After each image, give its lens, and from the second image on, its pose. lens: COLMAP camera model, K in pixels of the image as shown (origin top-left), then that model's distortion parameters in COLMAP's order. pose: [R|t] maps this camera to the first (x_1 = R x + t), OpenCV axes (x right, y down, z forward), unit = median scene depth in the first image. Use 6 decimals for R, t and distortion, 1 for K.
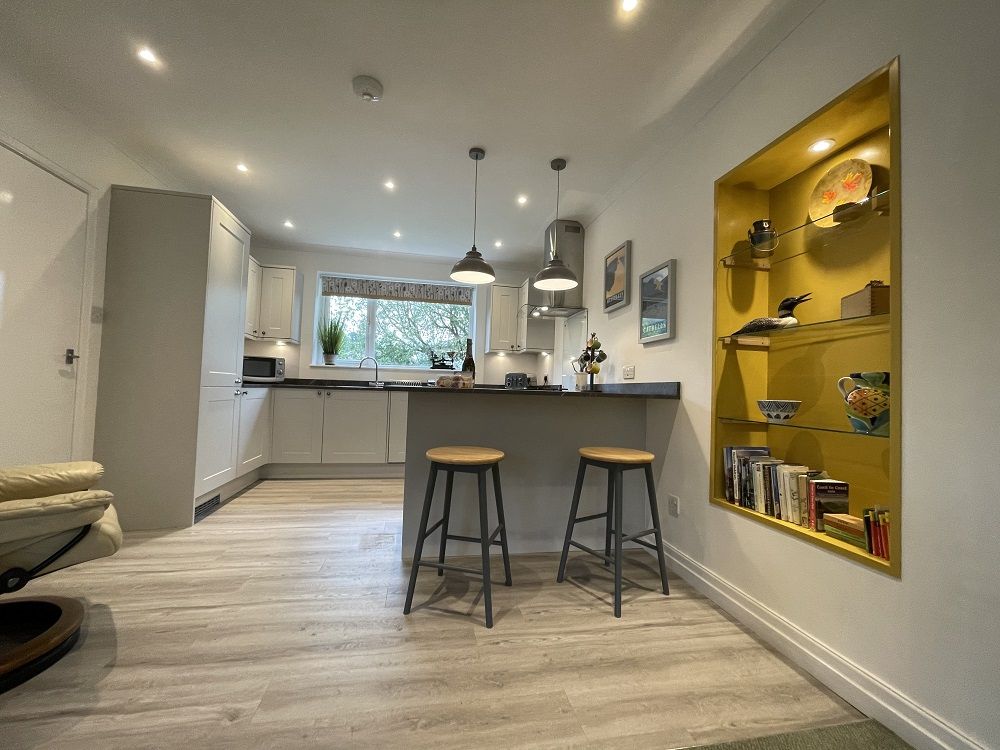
lens RADIAL K [[406.6, 0, 493.8], [0, 406.6, 374.2], [0, 0, 1]] dist [-0.007810, 0.002297]
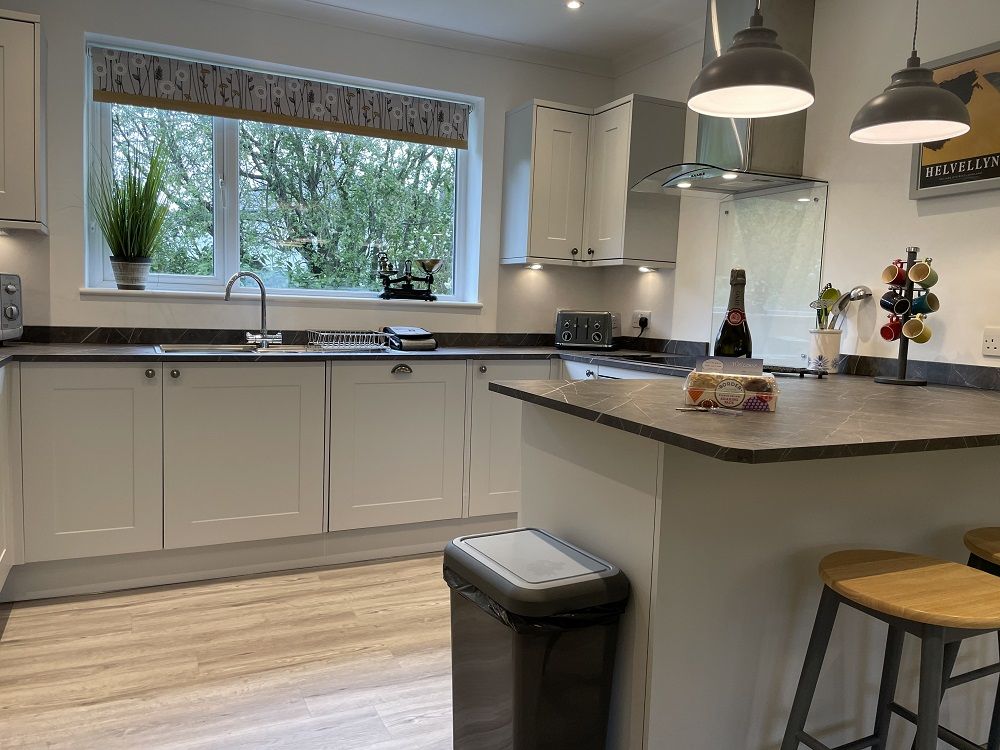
lens RADIAL K [[760.9, 0, 502.1], [0, 760.9, 378.8], [0, 0, 1]] dist [0.067565, -0.104460]
pose [[0.966389, -0.022976, 0.256056, -0.450306], [-0.013627, 0.990020, 0.140265, -0.081639], [-0.256723, -0.139039, 0.956432, 0.347596]]
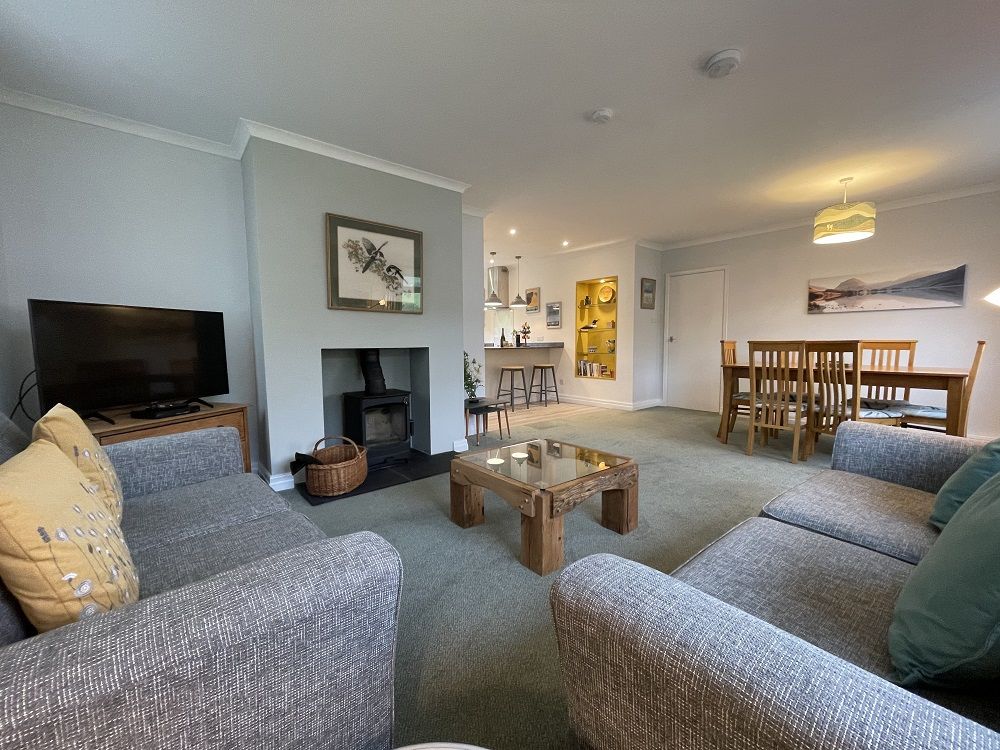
lens RADIAL K [[406.6, 0, 493.1], [0, 406.6, 374.9], [0, 0, 1]] dist [-0.007810, 0.002297]
pose [[0.875354, -0.078709, 0.477033, -1.300658], [0.019562, 0.991618, 0.127716, -0.120346], [-0.483087, -0.102465, 0.869556, -1.260462]]
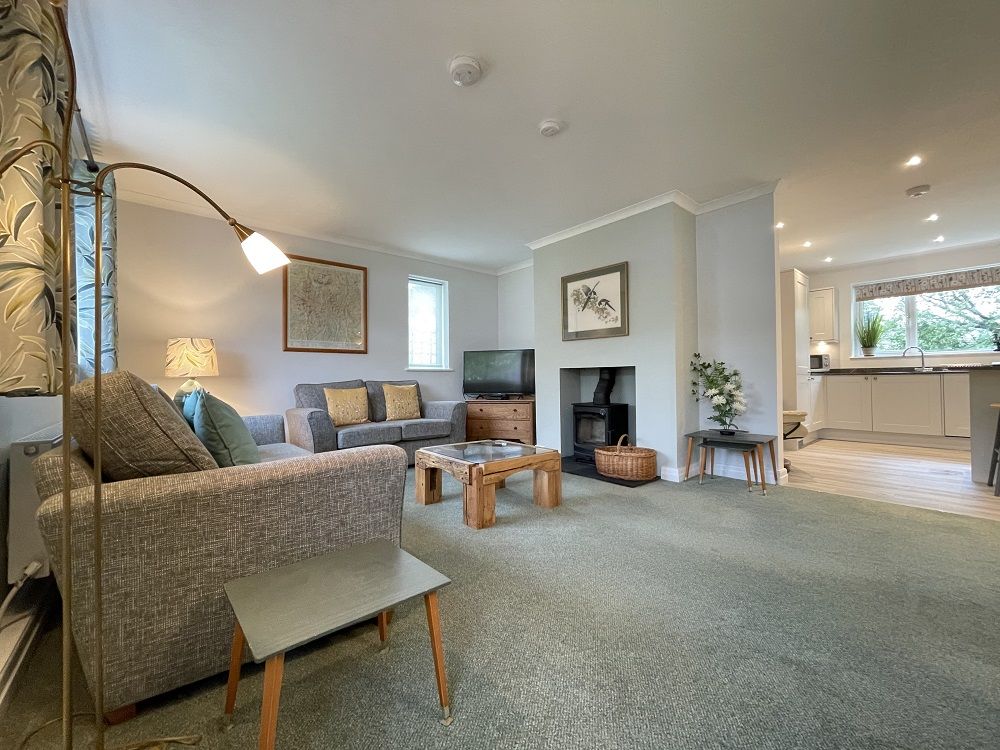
lens RADIAL K [[406.6, 0, 495.4], [0, 406.6, 374.4], [0, 0, 1]] dist [-0.007810, 0.002297]
pose [[0.490760, -0.047845, -0.869980, 0.197319], [0.056410, 0.998141, -0.023073, -0.005795], [0.869467, -0.037752, 0.492547, -1.089542]]
